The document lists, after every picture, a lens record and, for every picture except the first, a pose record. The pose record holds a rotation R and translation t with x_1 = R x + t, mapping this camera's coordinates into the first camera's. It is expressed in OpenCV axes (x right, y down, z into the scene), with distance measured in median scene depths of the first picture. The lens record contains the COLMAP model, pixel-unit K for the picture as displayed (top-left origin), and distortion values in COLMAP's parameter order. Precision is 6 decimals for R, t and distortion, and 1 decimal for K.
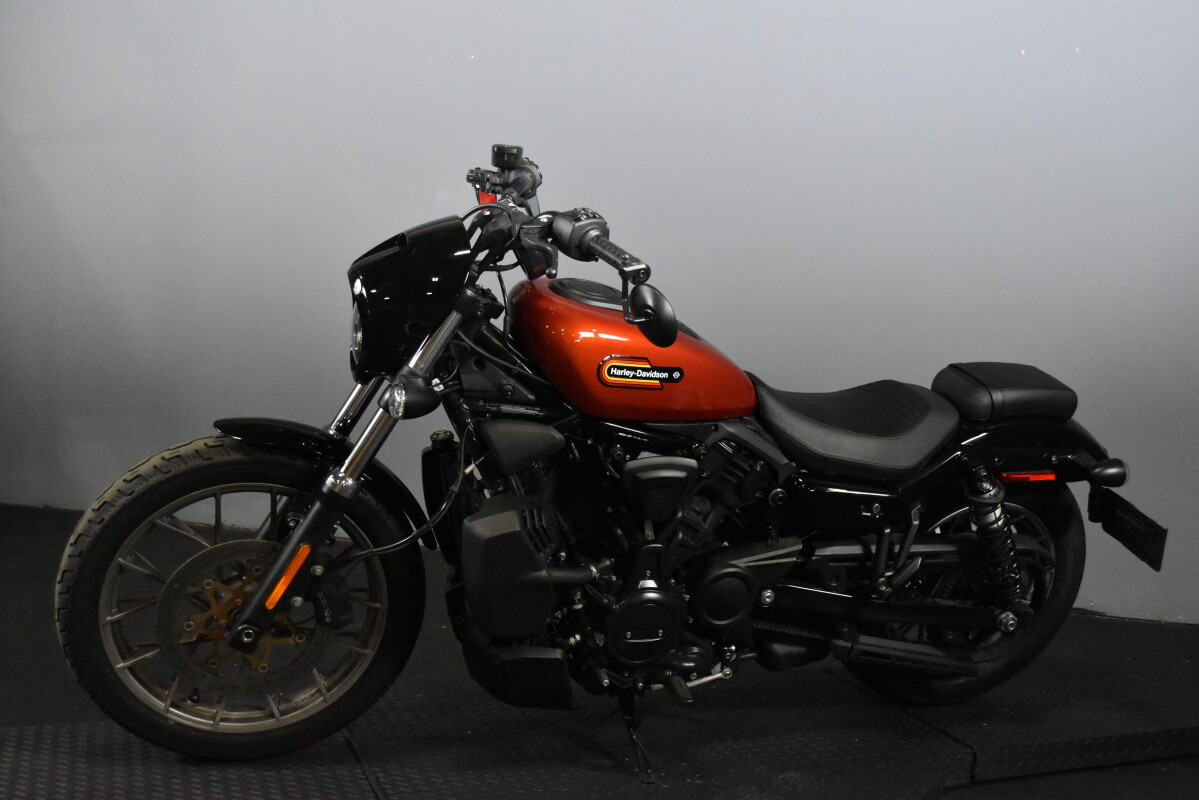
lens RADIAL K [[1316.6, 0, 599.5], [0, 1316.6, 400.0], [0, 0, 1]] dist [-0.003079, -0.011220]
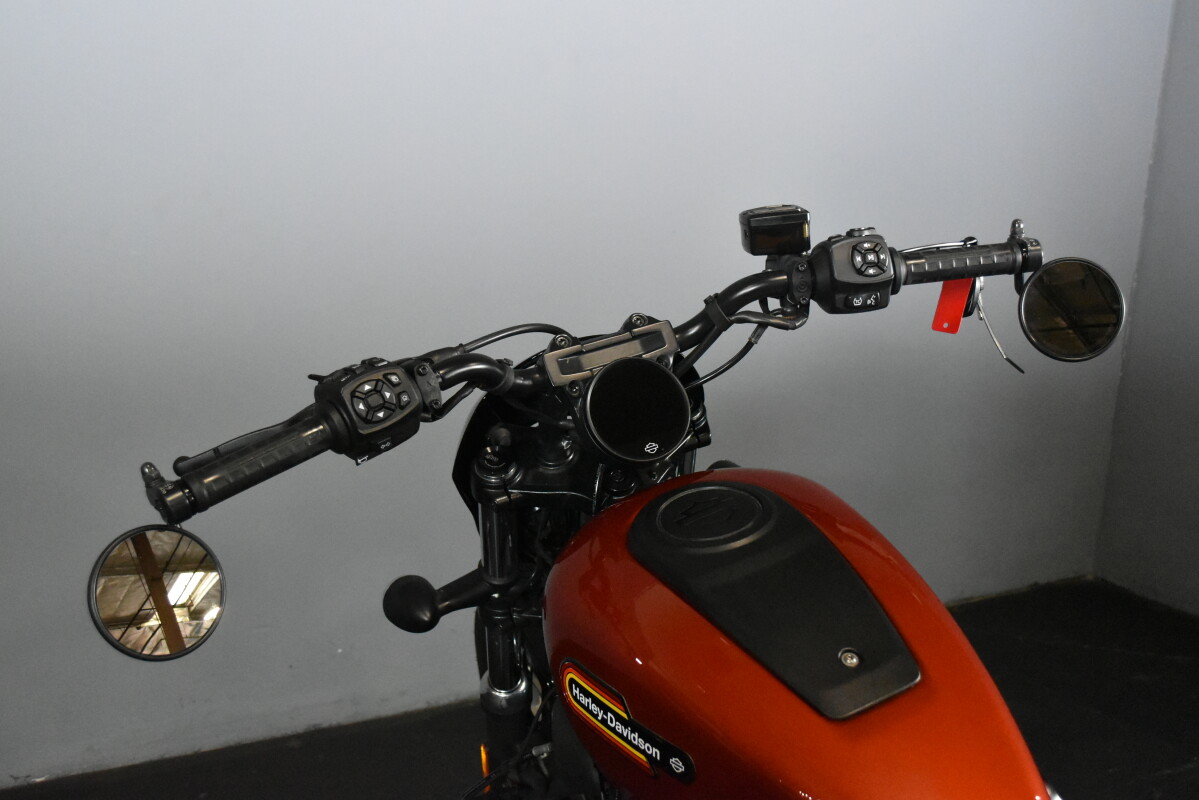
lens RADIAL K [[1191.8, 0, 599.5], [0, 1191.8, 400.0], [0, 0, 1]] dist [-0.014153, -0.000979]
pose [[0.126935, 0.175475, -0.976266, 0.405622], [-0.132441, 0.978413, 0.158641, -0.190204], [0.983029, 0.109161, 0.147435, 0.881472]]
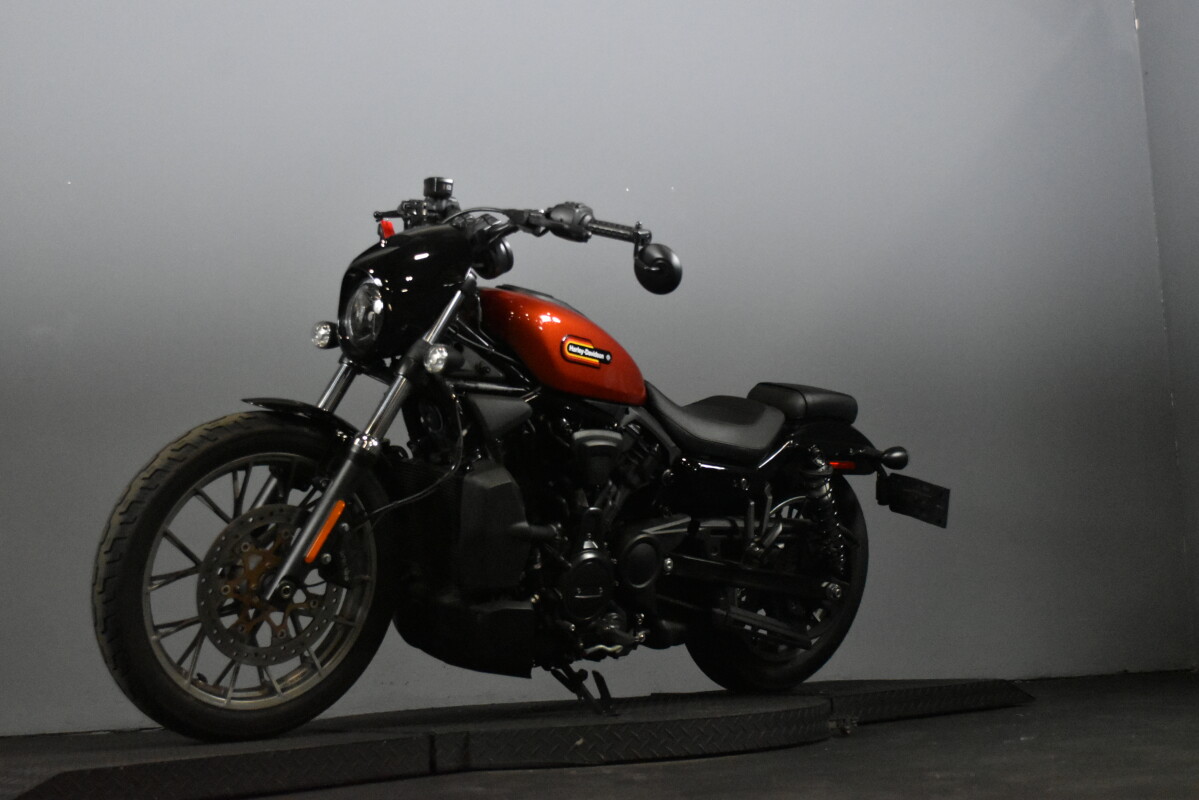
lens RADIAL K [[1776.2, 0, 599.5], [0, 1776.2, 400.0], [0, 0, 1]] dist [-0.006837, 0.035467]
pose [[0.914518, -0.028923, 0.403509, -0.588547], [0.113410, 0.975774, -0.187093, 0.313088], [-0.388322, 0.216862, 0.895643, -0.428572]]
